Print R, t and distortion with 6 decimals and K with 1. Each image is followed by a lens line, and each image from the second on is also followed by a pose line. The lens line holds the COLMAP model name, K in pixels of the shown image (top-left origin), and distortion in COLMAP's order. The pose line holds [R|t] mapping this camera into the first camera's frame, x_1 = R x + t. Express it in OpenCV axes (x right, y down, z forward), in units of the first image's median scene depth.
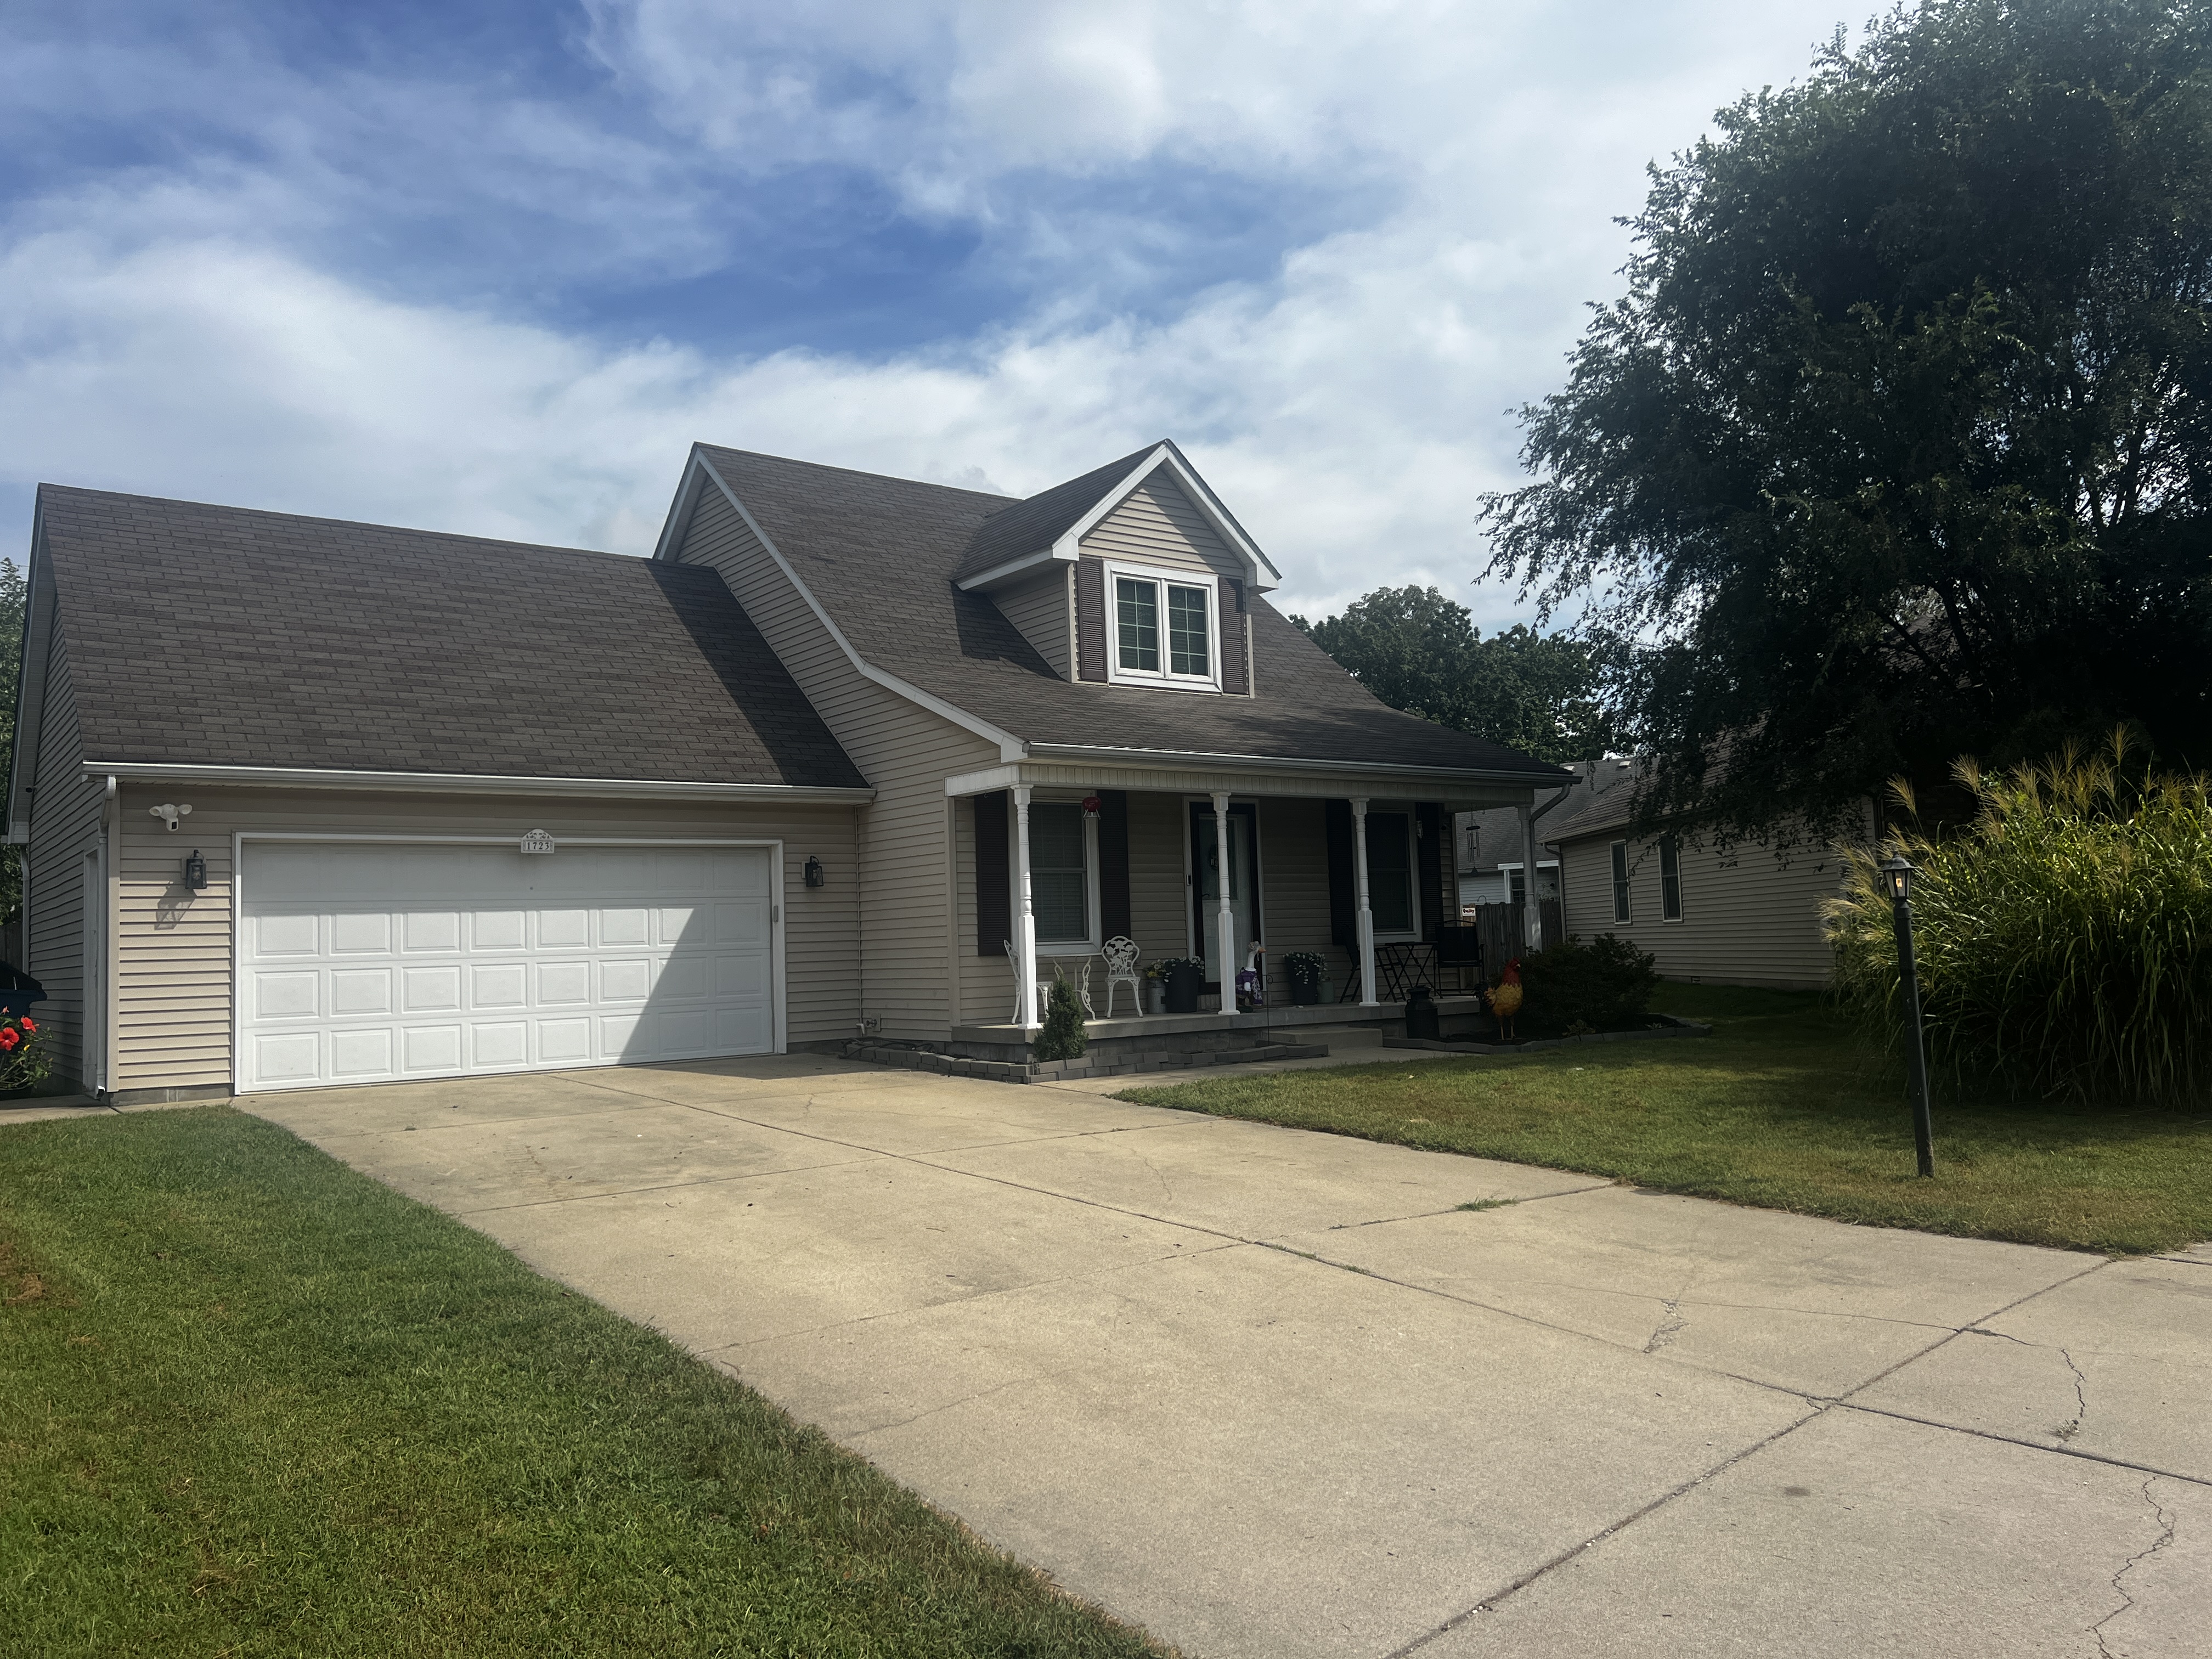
lens RADIAL K [[1692.2, 0, 1106.0], [0, 1692.2, 829.5], [0, 0, 1]] dist [0.003640, -0.032810]
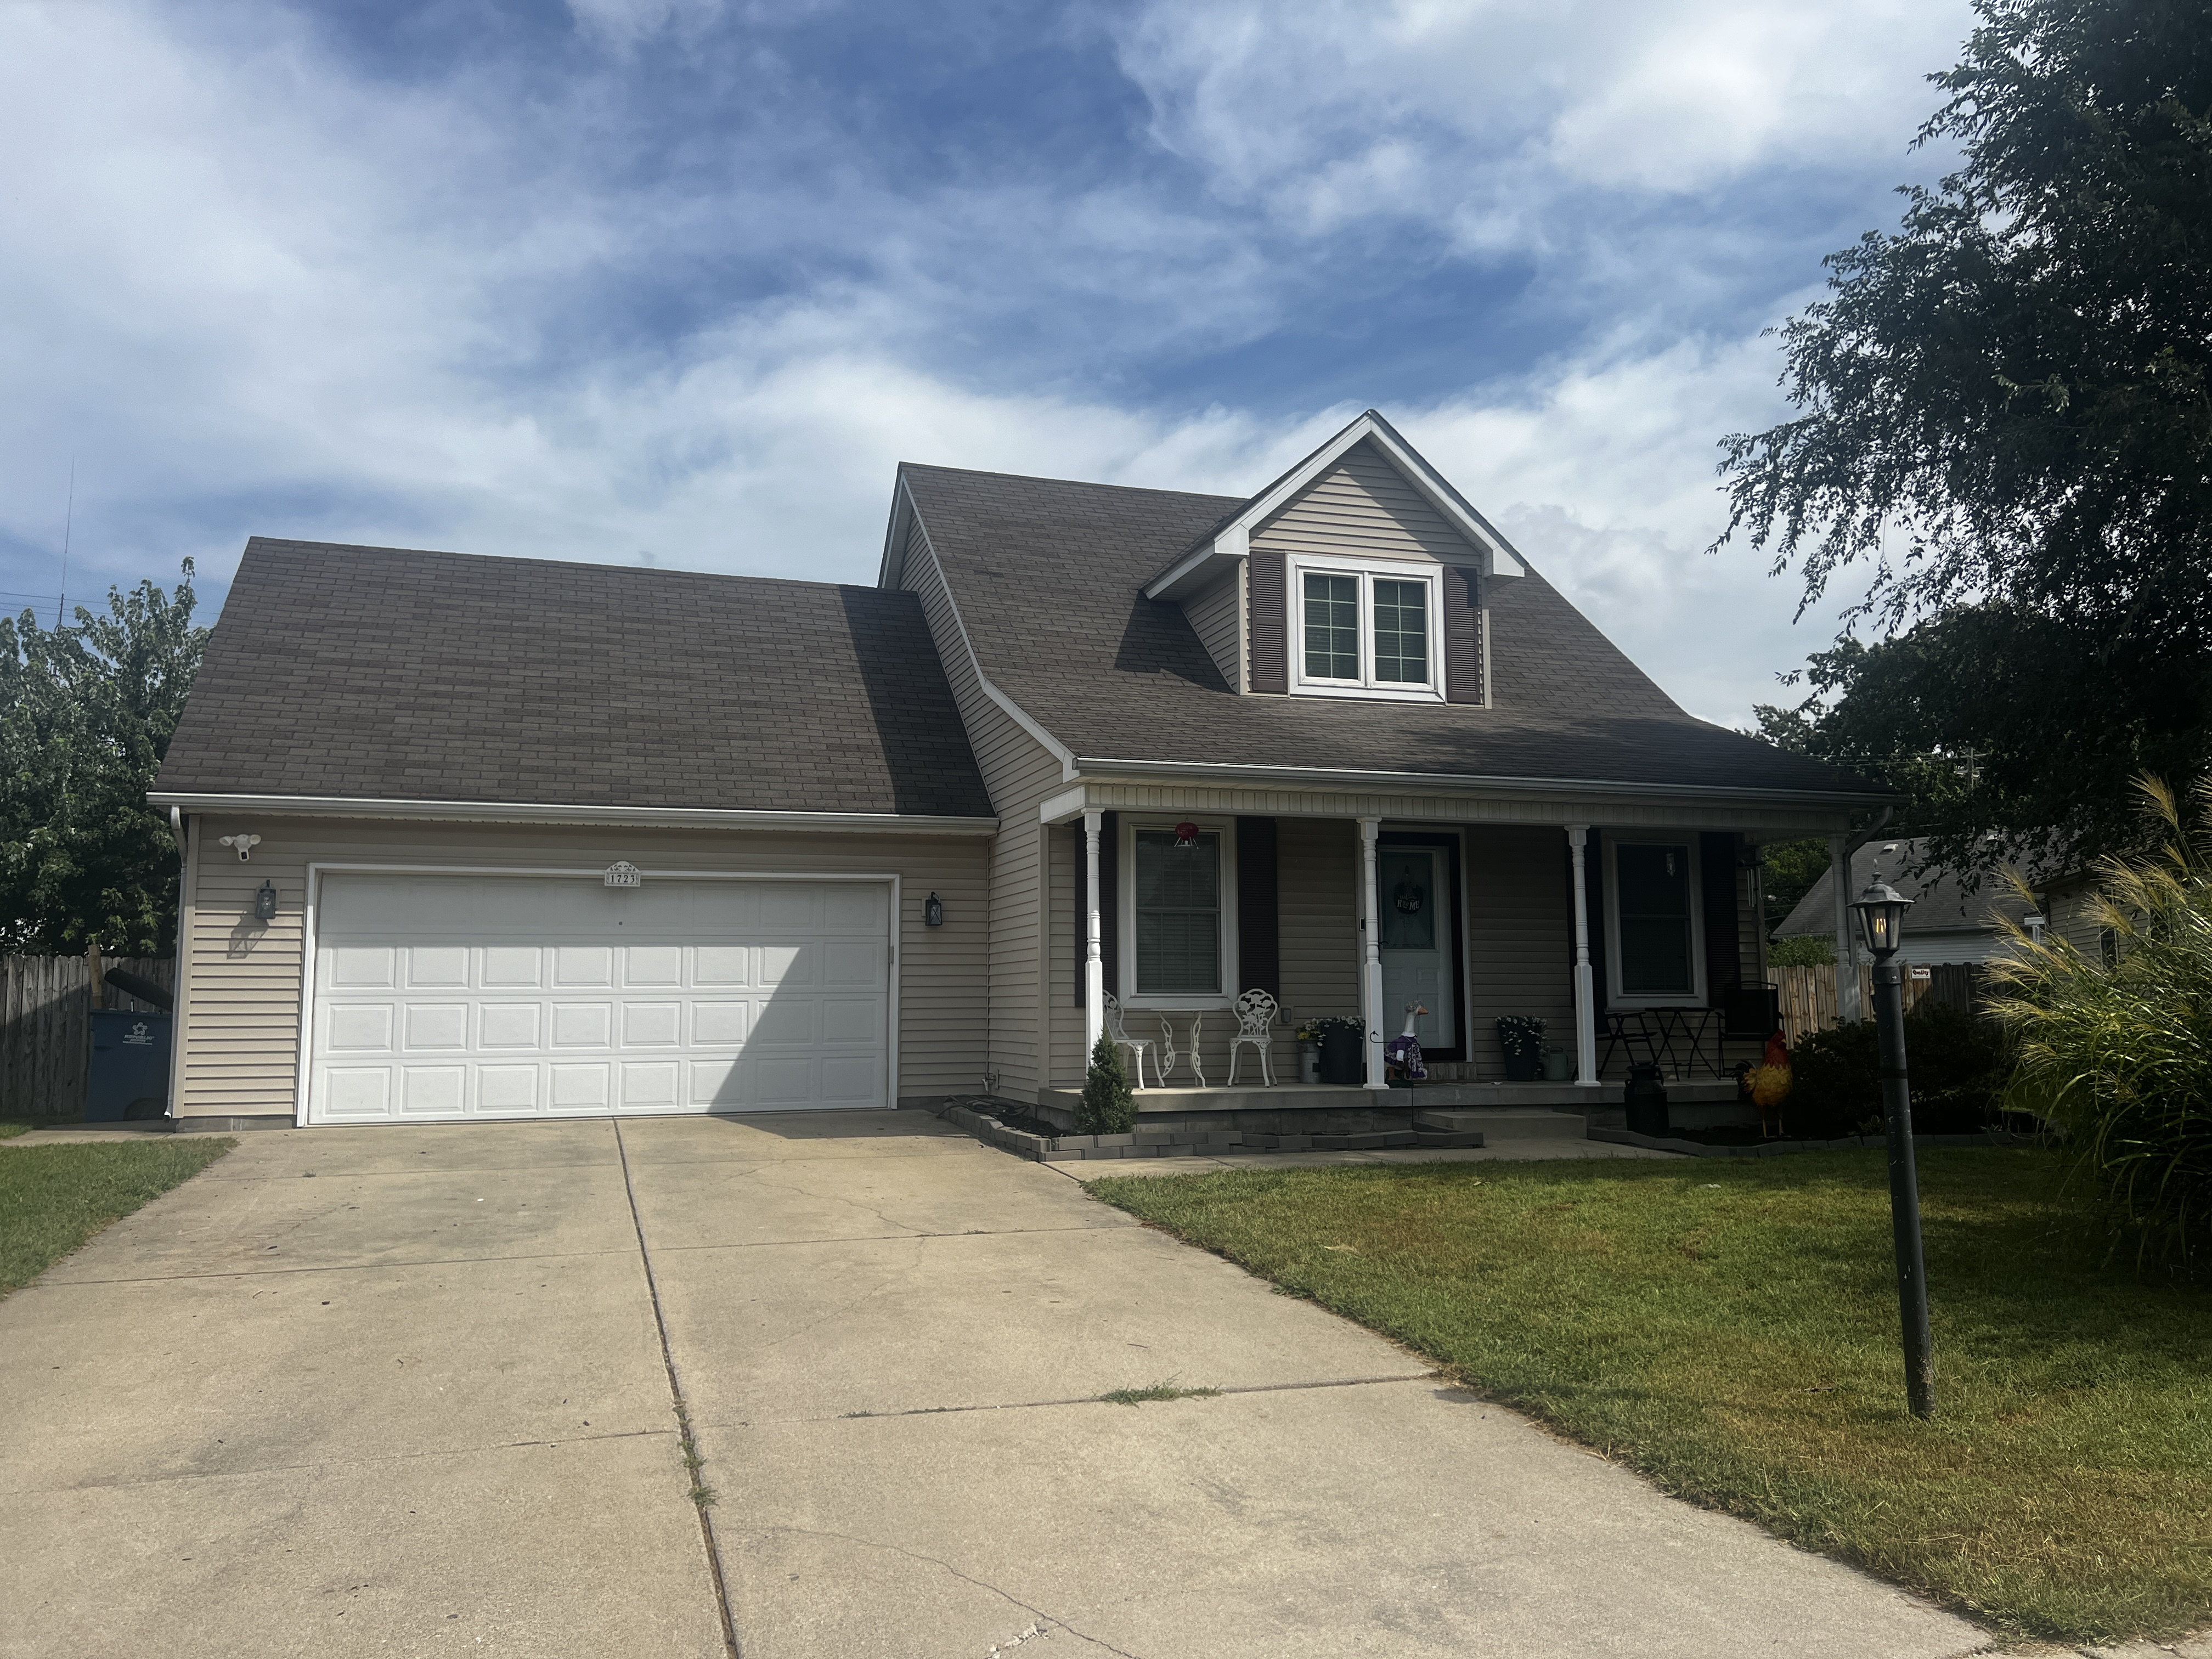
lens RADIAL K [[1688.9, 0, 1062.2], [0, 1688.9, 816.8], [0, 0, 1]] dist [0.085393, -0.201995]
pose [[0.939174, -0.009803, -0.343301, 0.204325], [-0.003082, 0.999312, -0.036967, 0.008477], [0.343427, 0.035777, 0.938498, 0.166948]]
